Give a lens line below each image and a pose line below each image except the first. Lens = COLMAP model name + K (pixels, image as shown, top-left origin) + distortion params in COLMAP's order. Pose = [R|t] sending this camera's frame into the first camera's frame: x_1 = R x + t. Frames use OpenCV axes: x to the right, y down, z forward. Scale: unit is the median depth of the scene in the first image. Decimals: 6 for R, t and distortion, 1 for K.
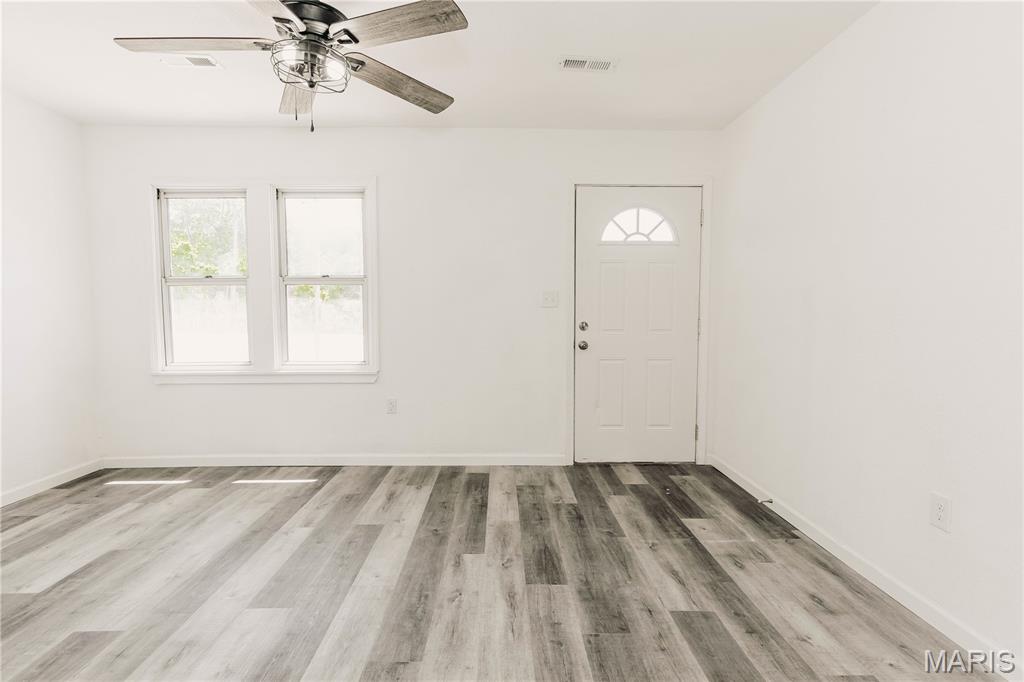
lens RADIAL K [[504.0, 0, 508.1], [0, 504.0, 346.8], [0, 0, 1]] dist [-0.000809, -0.000574]
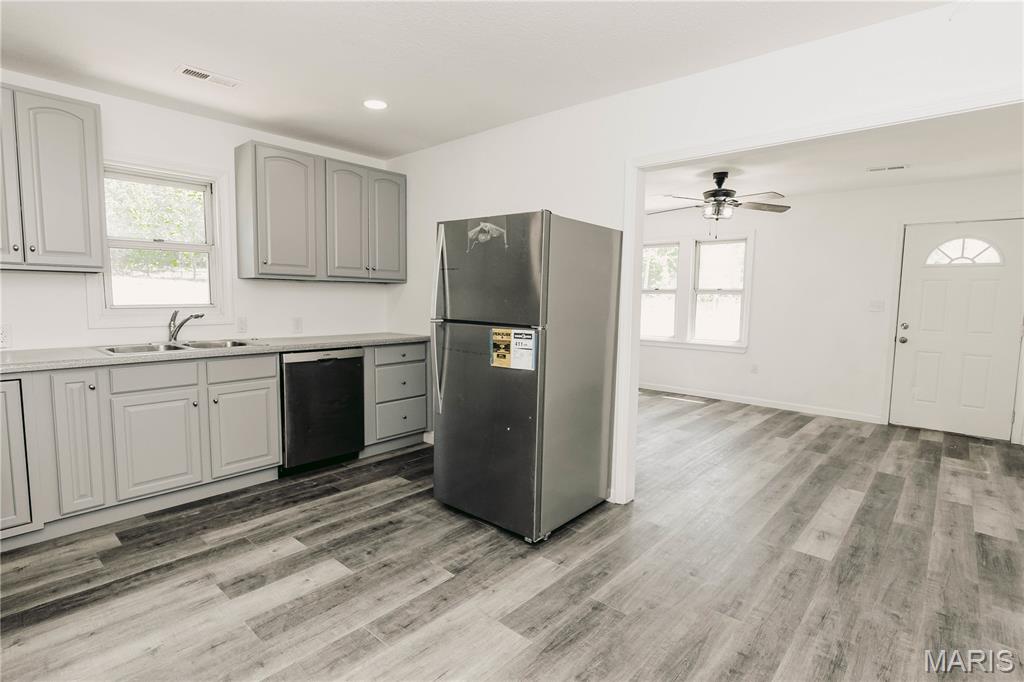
lens RADIAL K [[503.8, 0, 513.9], [0, 503.8, 342.9], [0, 0, 1]] dist [-0.003615, -0.000171]
pose [[0.736808, 0.076047, -0.671812, 0.348935], [-0.063418, 0.997047, 0.043308, 0.016132], [0.673121, 0.010695, 0.739455, -0.896365]]
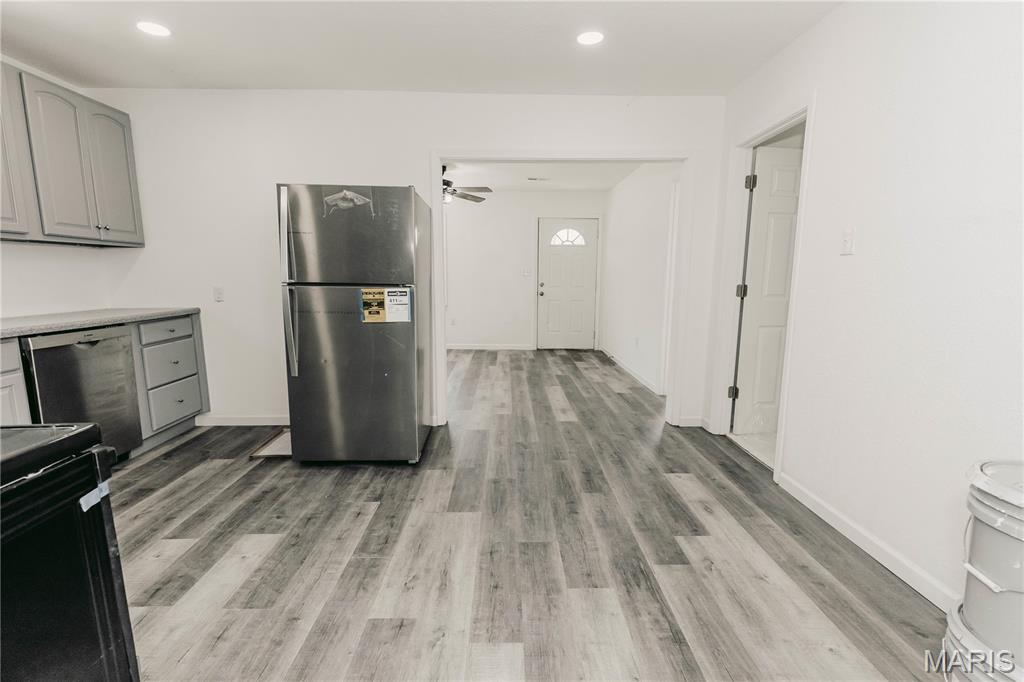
lens RADIAL K [[459.1, 0, 510.7], [0, 459.1, 345.3], [0, 0, 1]] dist [0.005202, 0.000548]
pose [[0.999964, 0.006960, -0.004775, 0.034023], [-0.006531, 0.996382, 0.084735, 0.061966], [0.005347, -0.084700, 0.996392, -1.161509]]
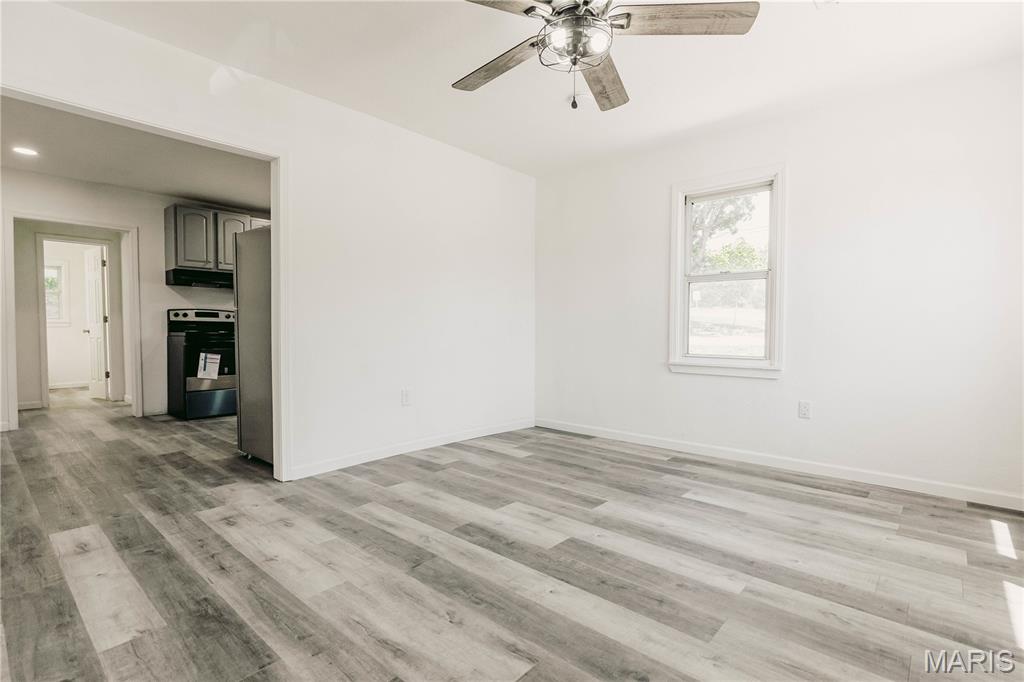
lens RADIAL K [[492.8, 0, 513.0], [0, 492.8, 345.2], [0, 0, 1]] dist [-0.000998, -0.000710]
pose [[-0.677409, 0.024018, -0.735215, 0.273659], [-0.052876, 0.995292, 0.081234, -0.018969], [0.733704, 0.093904, -0.672949, 1.030067]]
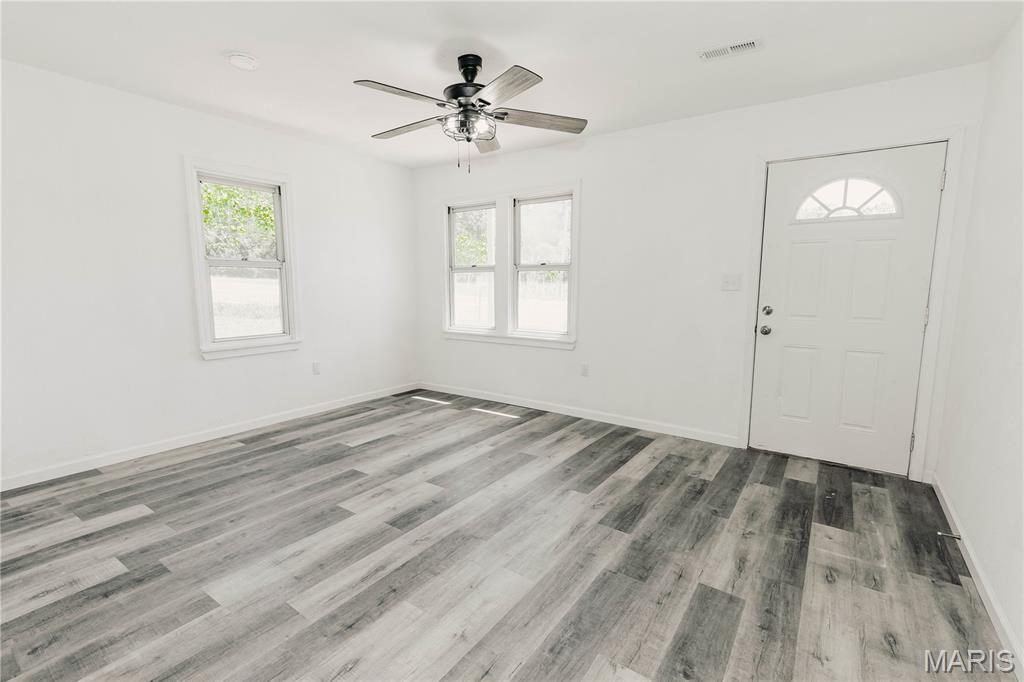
lens RADIAL K [[465.6, 0, 511.4], [0, 465.6, 343.9], [0, 0, 1]] dist [0.003945, -0.000049]
pose [[0.808216, 0.079557, -0.583487, 0.336833], [-0.043127, 0.996168, 0.076088, -0.028652], [0.587305, -0.036332, 0.808550, -0.018093]]
